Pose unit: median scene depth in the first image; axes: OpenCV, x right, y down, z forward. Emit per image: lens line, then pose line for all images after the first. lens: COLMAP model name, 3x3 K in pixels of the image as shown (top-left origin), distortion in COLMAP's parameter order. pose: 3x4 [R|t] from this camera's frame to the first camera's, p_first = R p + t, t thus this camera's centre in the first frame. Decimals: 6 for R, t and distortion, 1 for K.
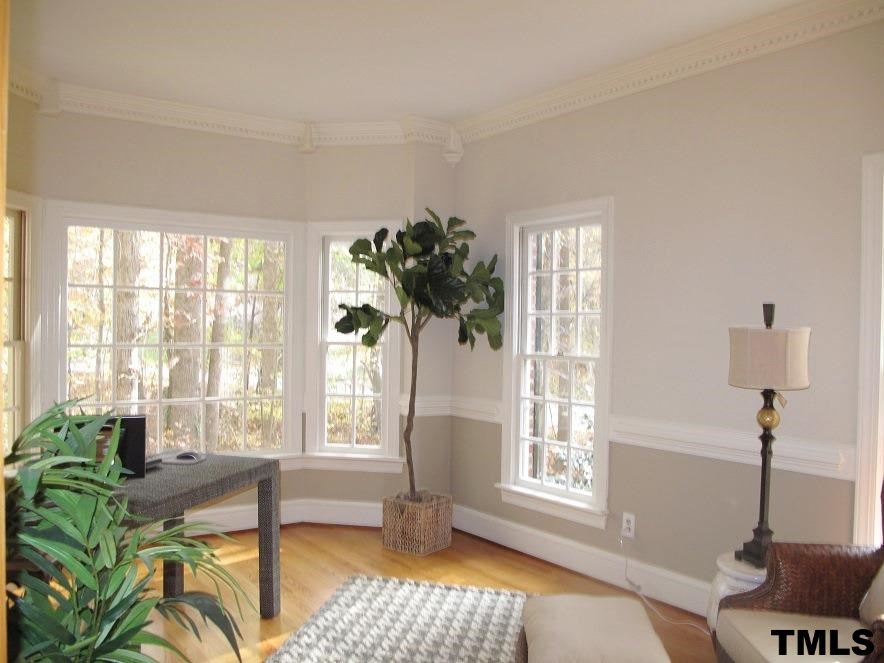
lens RADIAL K [[752.5, 0, 442.0], [0, 752.5, 331.5], [0, 0, 1]] dist [-0.049291, 0.010808]
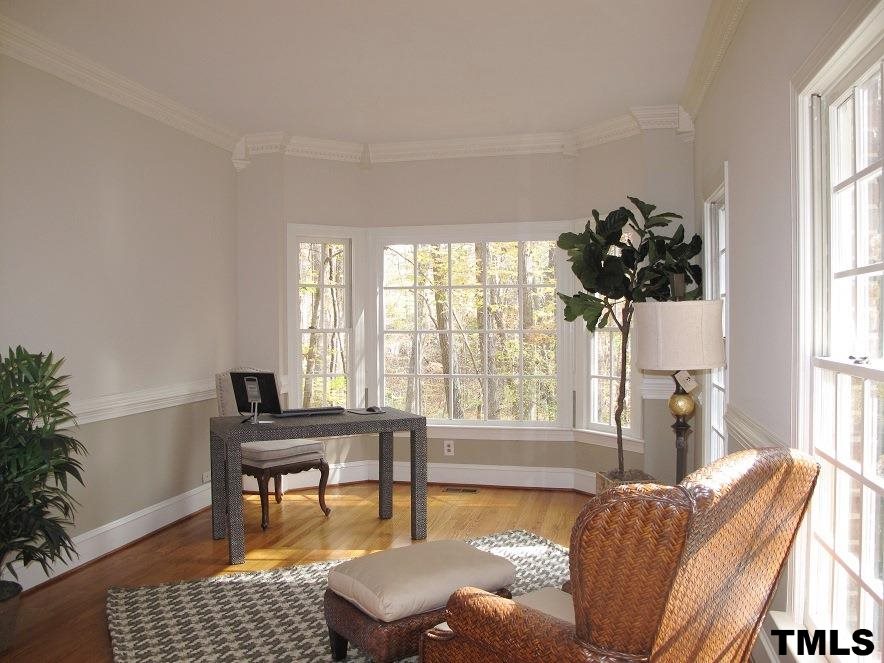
lens RADIAL K [[752.5, 0, 442.0], [0, 752.5, 331.5], [0, 0, 1]] dist [-0.049291, 0.010808]
pose [[0.683956, -0.005845, -0.729500, 0.592453], [0.013731, 0.999894, 0.004861, 0.013720], [0.729394, -0.013341, 0.683964, 0.118044]]
